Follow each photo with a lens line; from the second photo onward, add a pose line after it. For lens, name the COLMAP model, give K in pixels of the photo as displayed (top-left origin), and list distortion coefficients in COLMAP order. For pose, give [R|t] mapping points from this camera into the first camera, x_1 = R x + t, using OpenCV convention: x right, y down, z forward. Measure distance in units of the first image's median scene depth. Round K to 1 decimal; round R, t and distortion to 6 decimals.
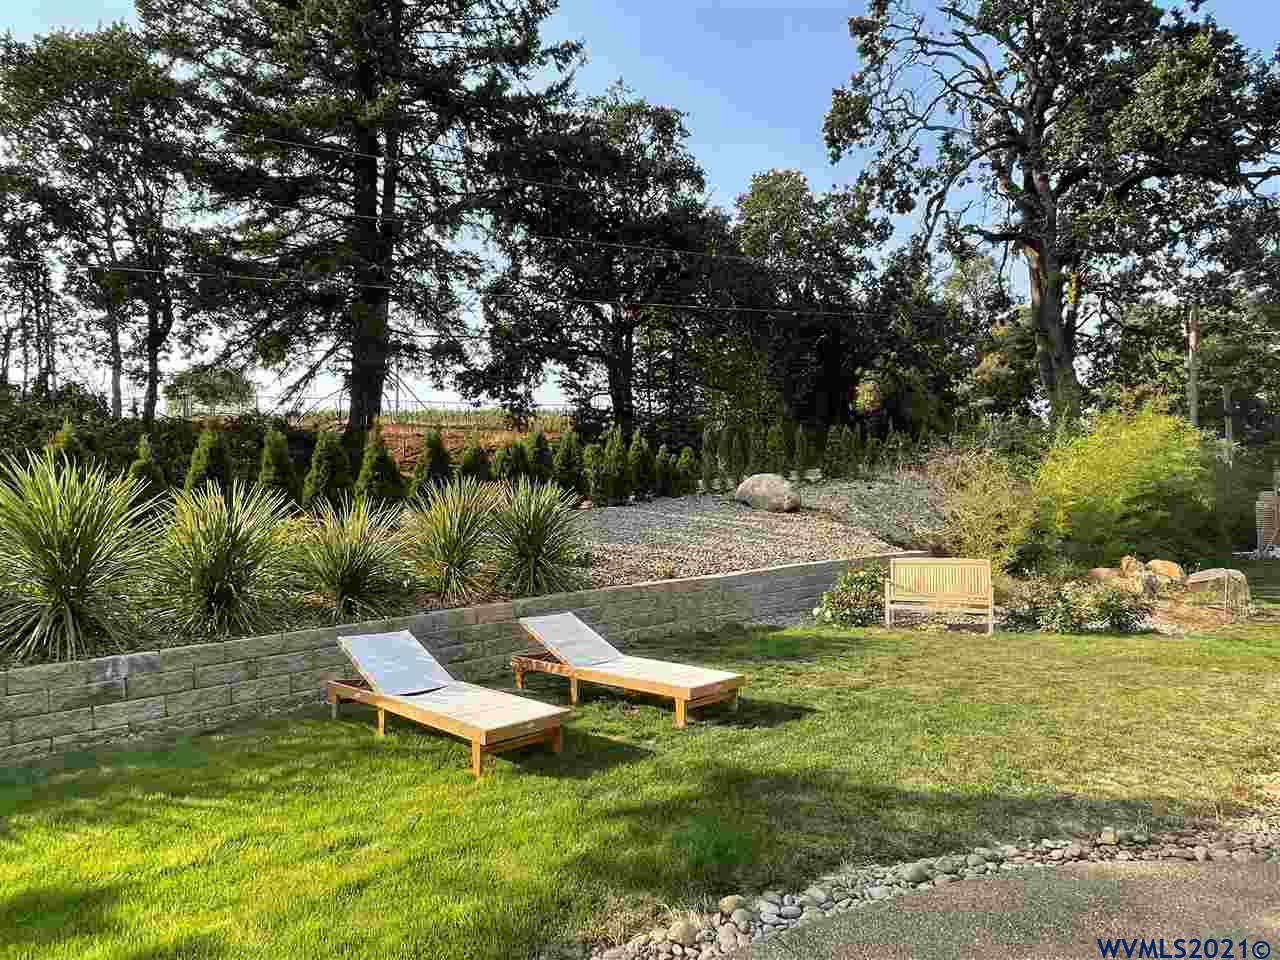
lens RADIAL K [[782.9, 0, 640.0], [0, 782.9, 480.0], [0, 0, 1]] dist [0.003940, -0.026053]
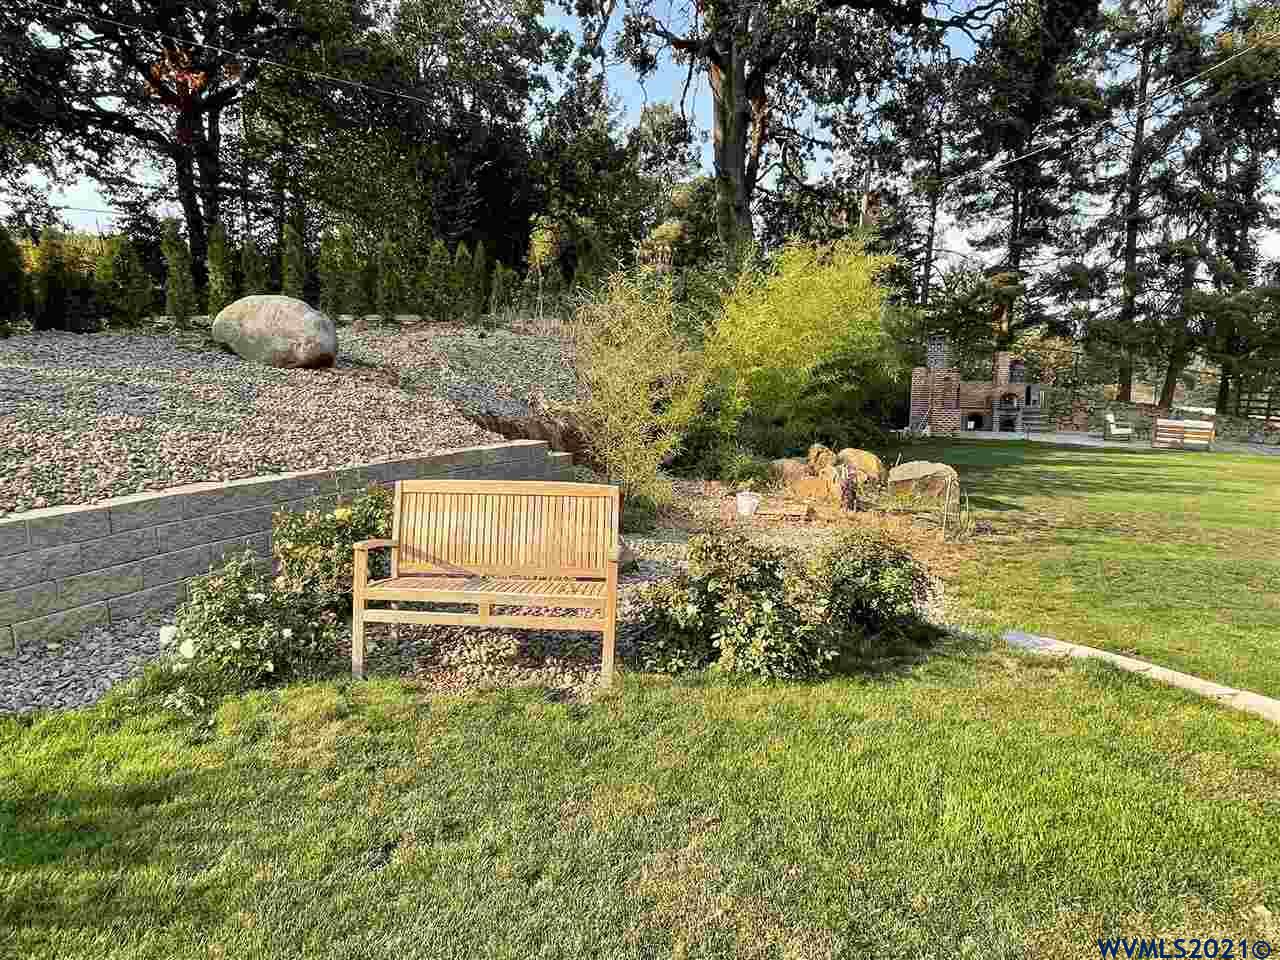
lens RADIAL K [[782.9, 0, 640.0], [0, 782.9, 480.0], [0, 0, 1]] dist [0.003940, -0.026053]
pose [[0.924646, -0.021018, 0.380247, 0.084995], [-0.044335, 0.985746, 0.162296, 0.008465], [-0.378238, -0.166924, 0.910534, 0.175018]]
